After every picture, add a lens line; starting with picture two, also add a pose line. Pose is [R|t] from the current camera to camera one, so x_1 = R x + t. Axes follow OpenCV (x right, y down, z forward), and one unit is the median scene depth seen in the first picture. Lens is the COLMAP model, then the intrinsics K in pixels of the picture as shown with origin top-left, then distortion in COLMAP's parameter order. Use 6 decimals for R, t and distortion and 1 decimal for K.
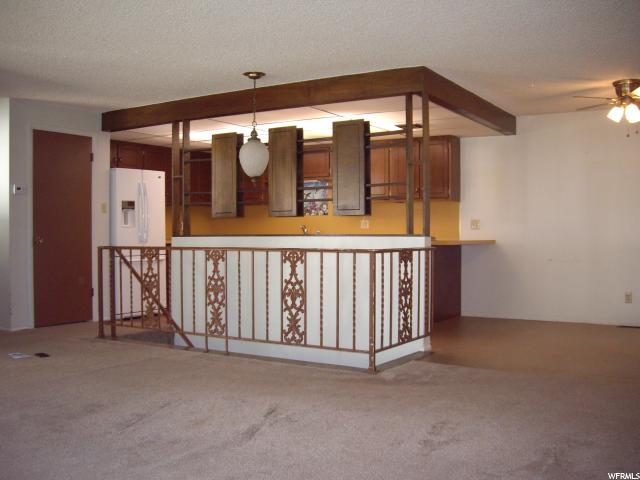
lens RADIAL K [[696.5, 0, 320.0], [0, 696.5, 240.0], [0, 0, 1]] dist [-0.282880, 0.427843]
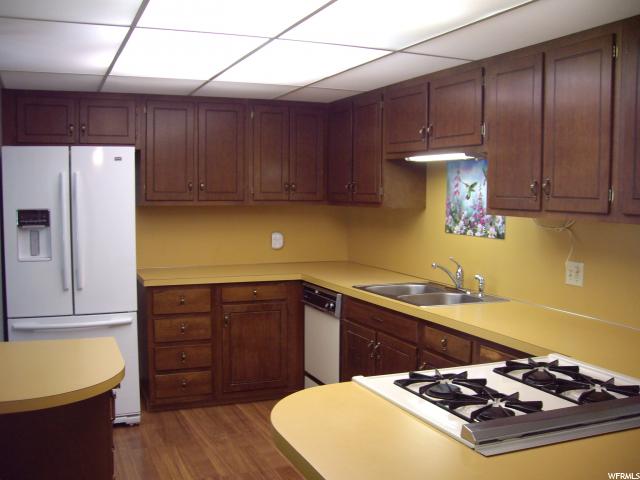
lens RADIAL K [[696.5, 0, 320.0], [0, 696.5, 240.0], [0, 0, 1]] dist [-0.282880, 0.427843]
pose [[0.798938, 0.049153, -0.599402, 0.188066], [-0.014501, 0.997939, 0.062506, -0.066904], [0.601239, -0.041246, 0.798004, 0.702820]]
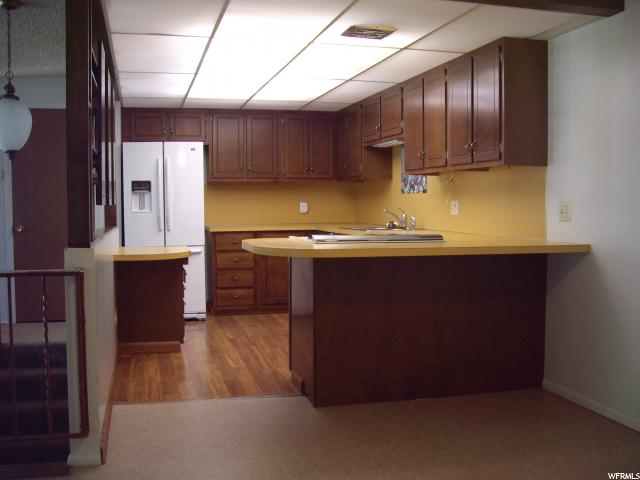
lens RADIAL K [[696.5, 0, 320.0], [0, 696.5, 240.0], [0, 0, 1]] dist [-0.282880, 0.427843]
pose [[0.715478, 0.036369, -0.697688, 0.445463], [-0.003767, 0.998830, 0.048204, -0.025647], [0.698625, -0.031860, 0.714778, 0.535505]]
